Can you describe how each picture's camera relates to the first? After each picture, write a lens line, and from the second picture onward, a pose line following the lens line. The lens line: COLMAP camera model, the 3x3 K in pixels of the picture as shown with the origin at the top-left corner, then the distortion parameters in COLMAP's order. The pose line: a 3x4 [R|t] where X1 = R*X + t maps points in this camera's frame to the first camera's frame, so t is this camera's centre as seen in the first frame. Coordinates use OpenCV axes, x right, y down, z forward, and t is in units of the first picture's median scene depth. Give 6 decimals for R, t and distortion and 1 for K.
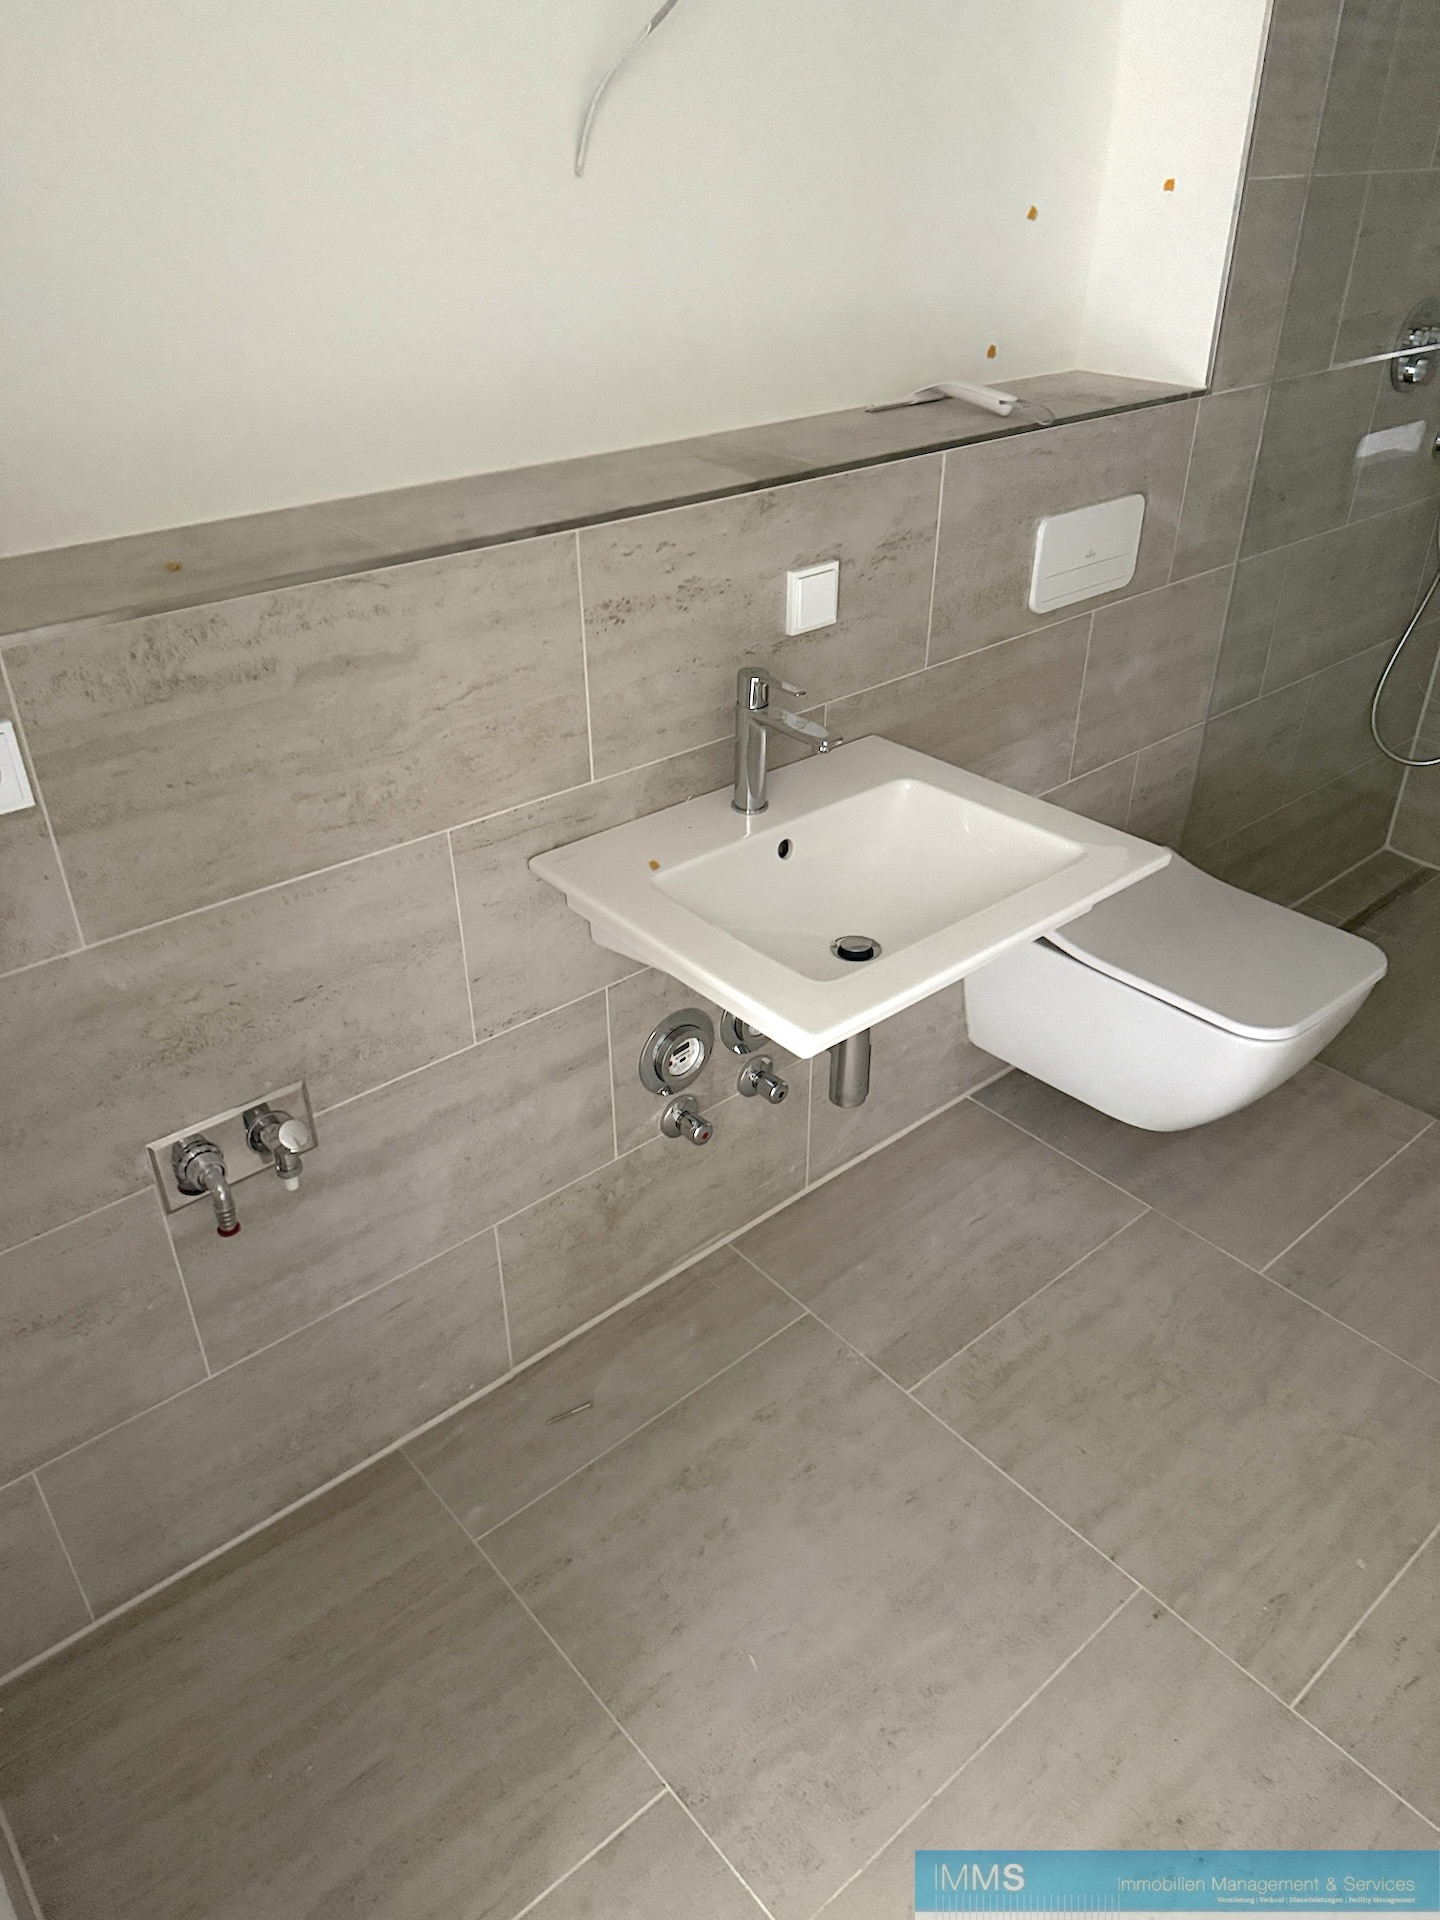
lens RADIAL K [[1362.3, 0, 711.3], [0, 1362.3, 961.6], [0, 0, 1]] dist [0.042441, -0.054177]
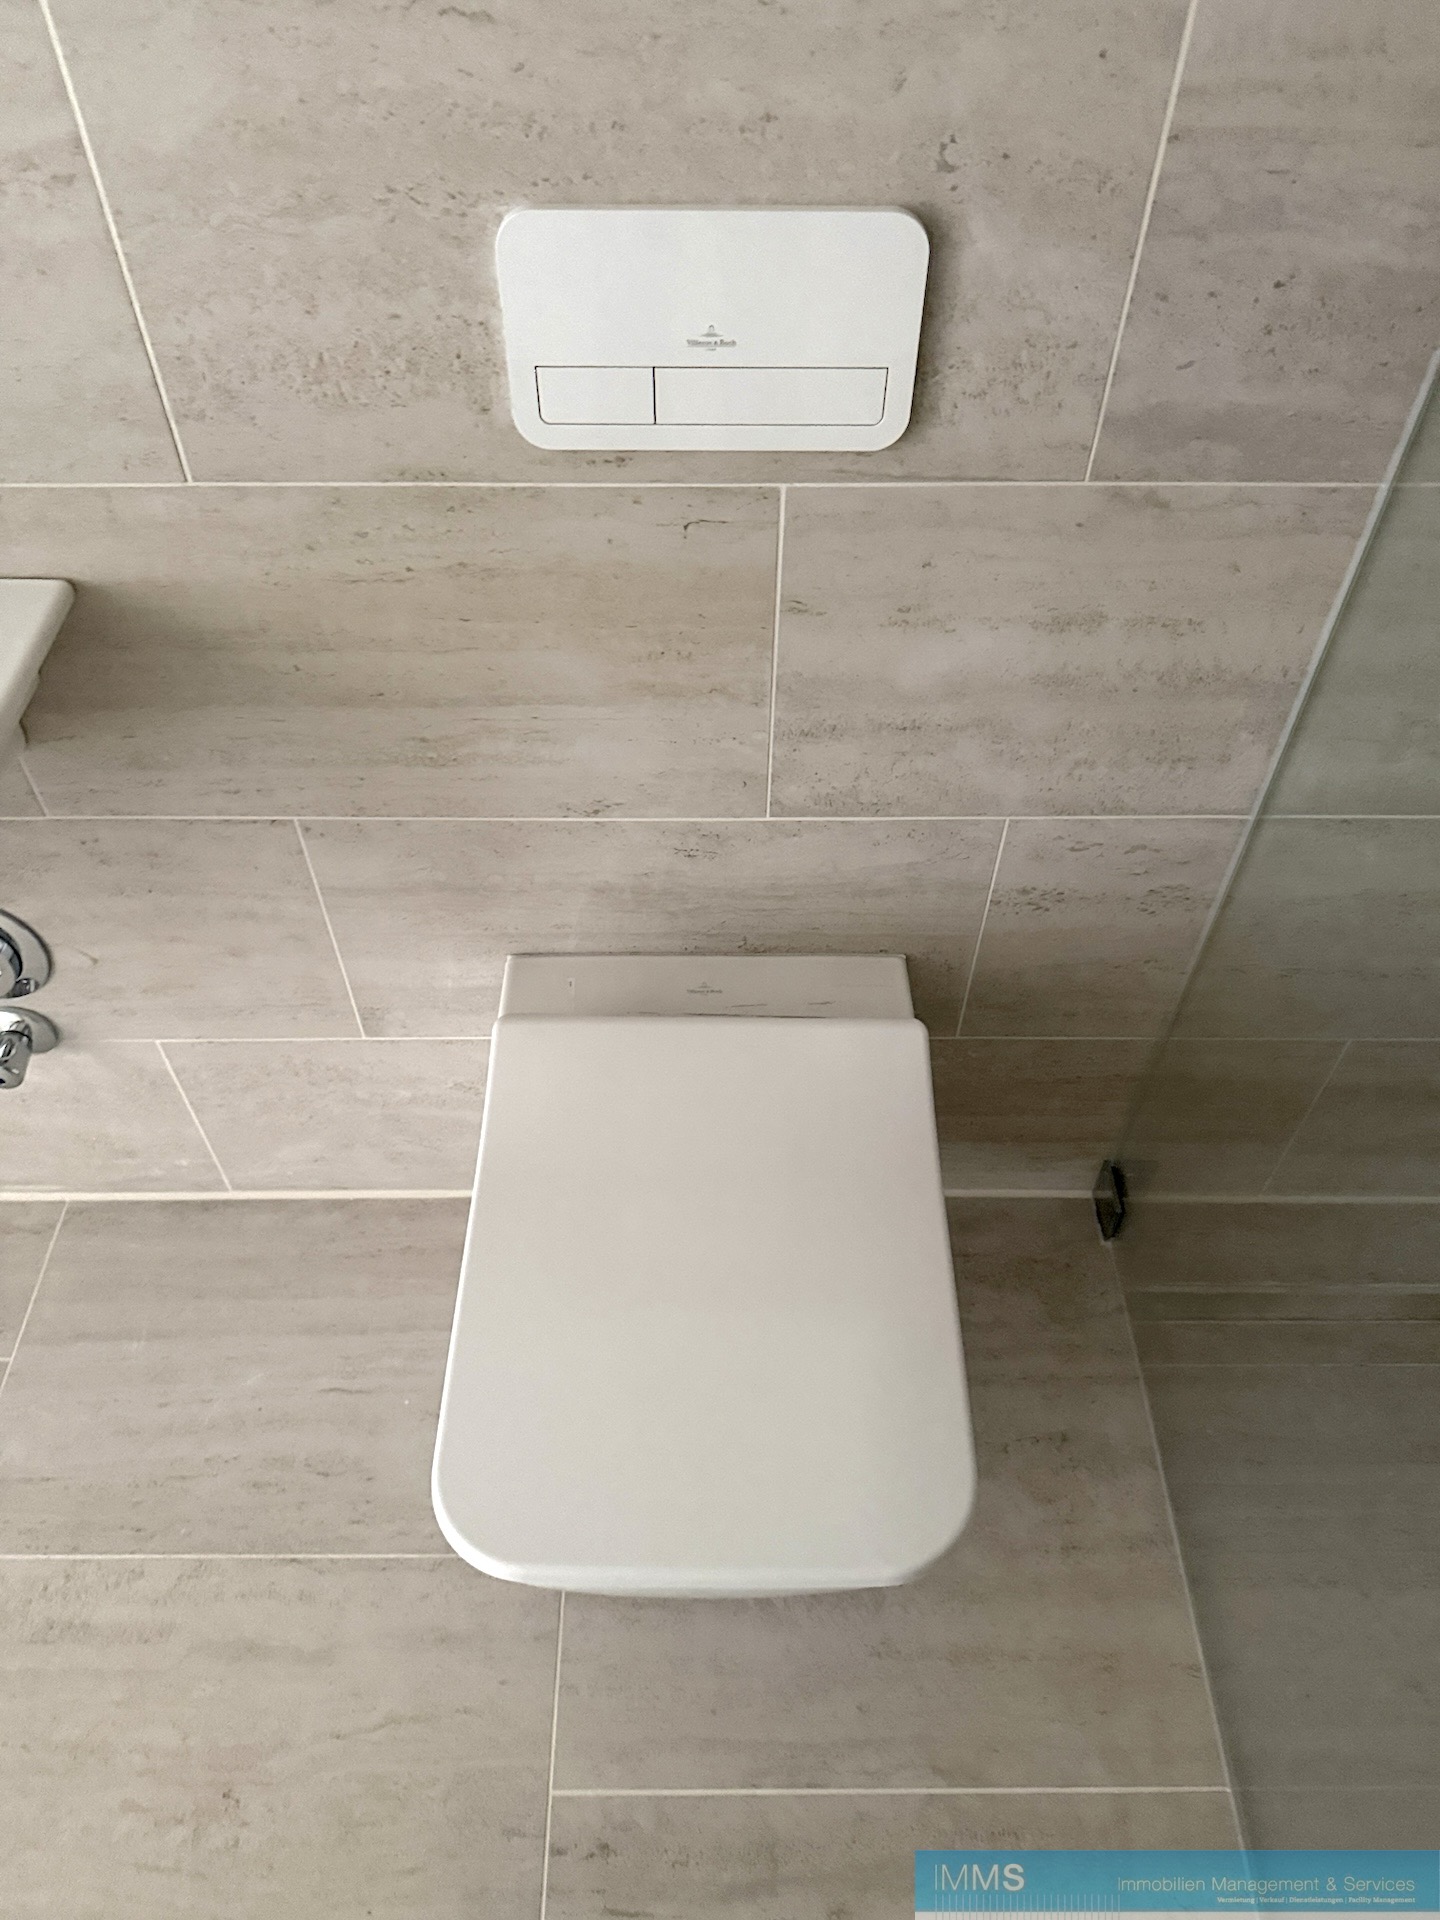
lens RADIAL K [[1352.6, 0, 718.7], [0, 1352.6, 982.9], [0, 0, 1]] dist [0.076521, -0.125892]
pose [[0.764897, 0.492080, -0.415679, 0.554926], [-0.345684, 0.858093, 0.379710, -0.300473], [0.543539, -0.146745, 0.826457, 0.675901]]
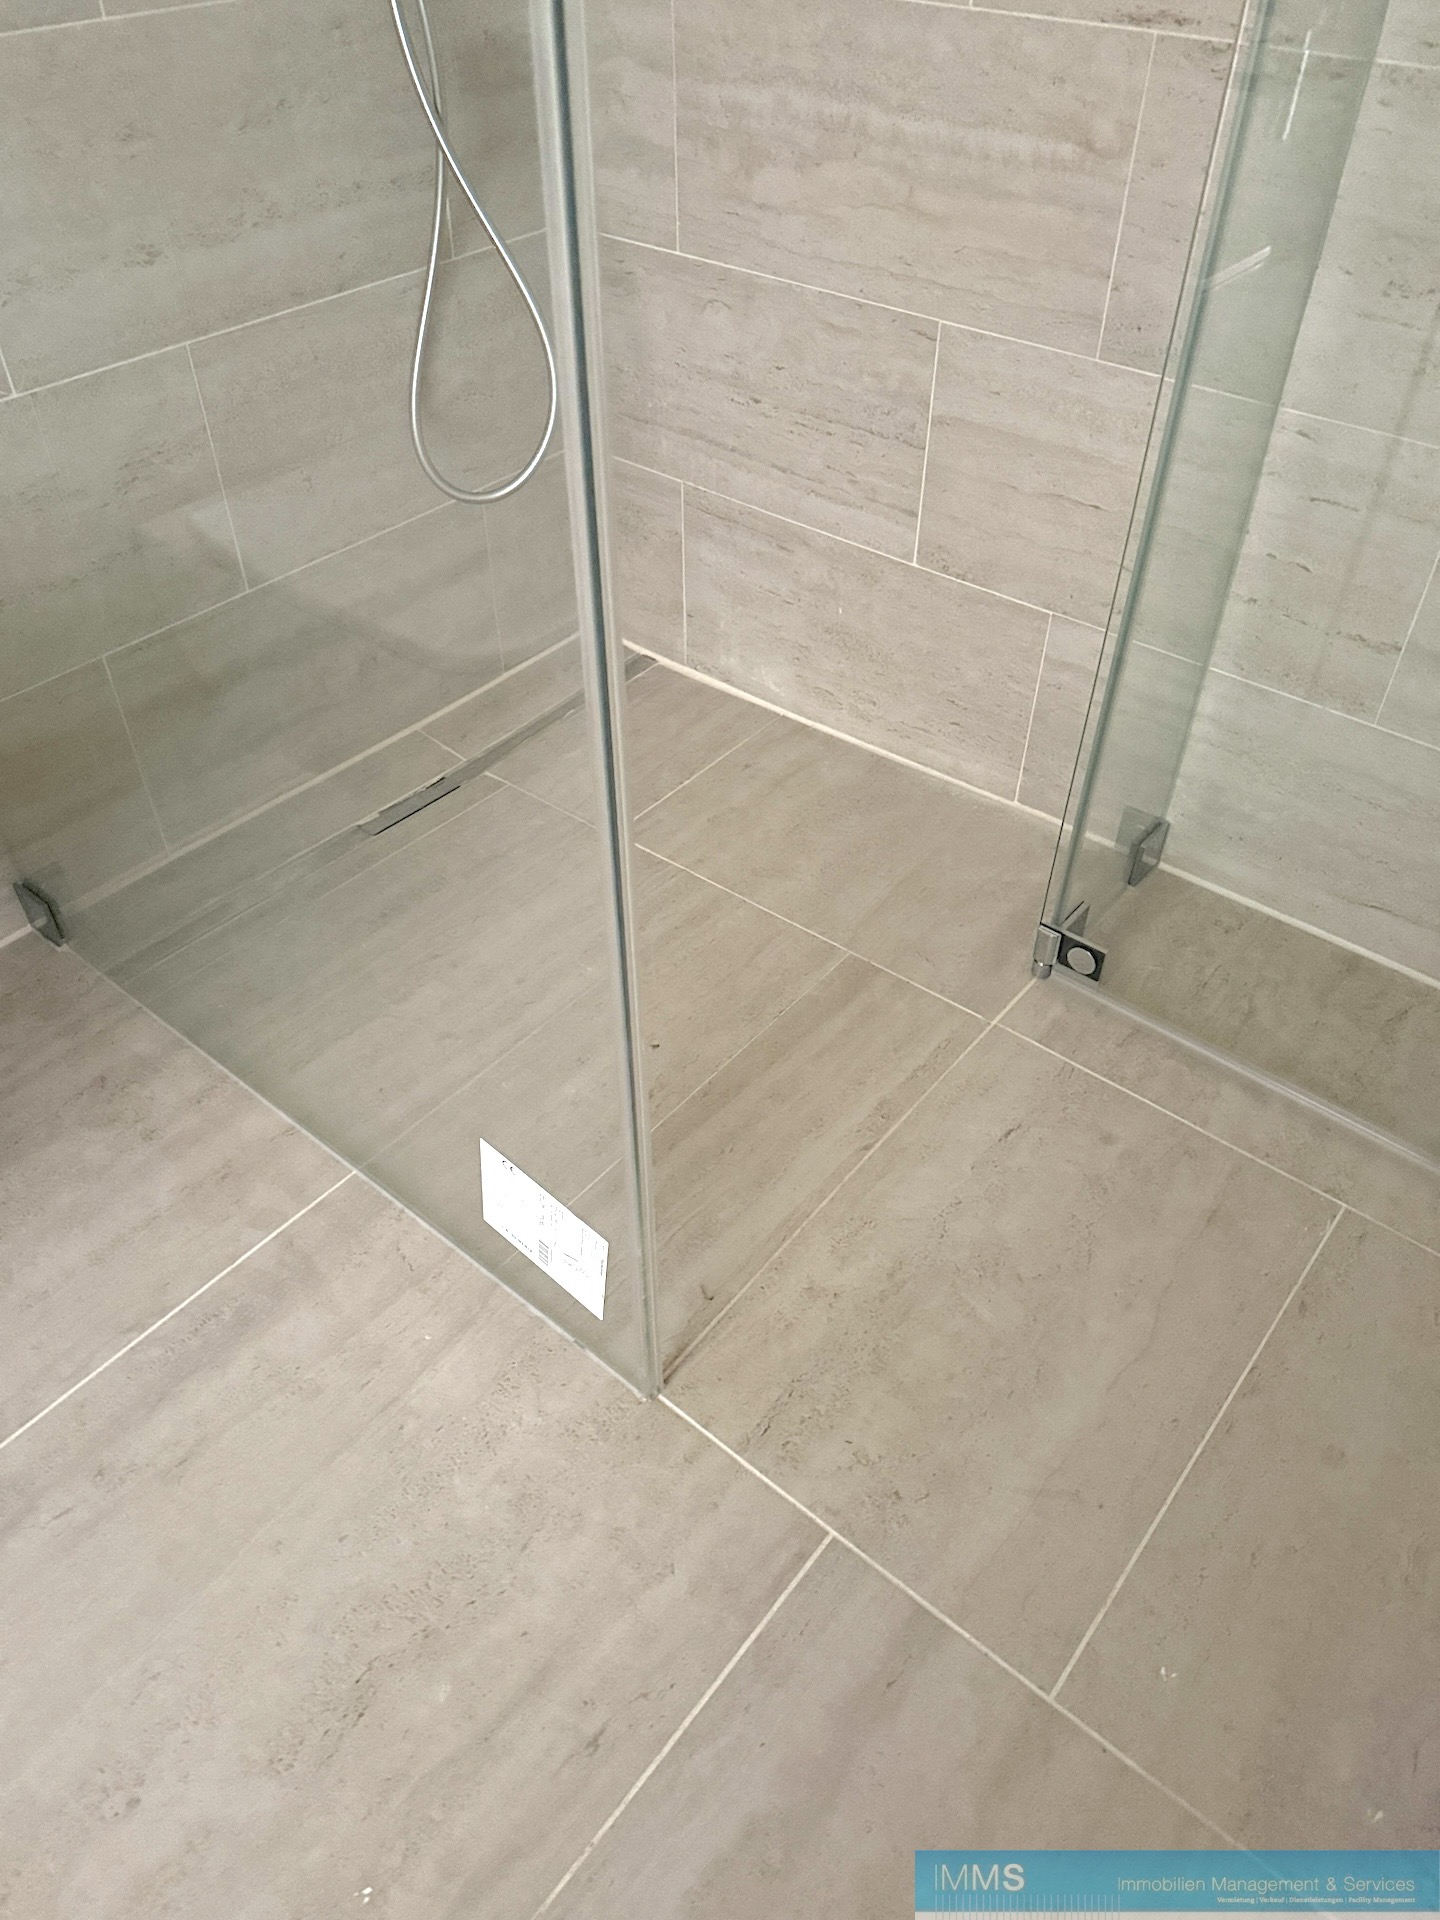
lens RADIAL K [[1362.3, 0, 711.3], [0, 1362.3, 961.6], [0, 0, 1]] dist [0.042441, -0.054177]
pose [[0.985230, -0.113099, 0.128573, 0.747554], [0.087114, 0.977464, 0.192291, -0.080760], [-0.147424, -0.178250, 0.972879, 0.550008]]
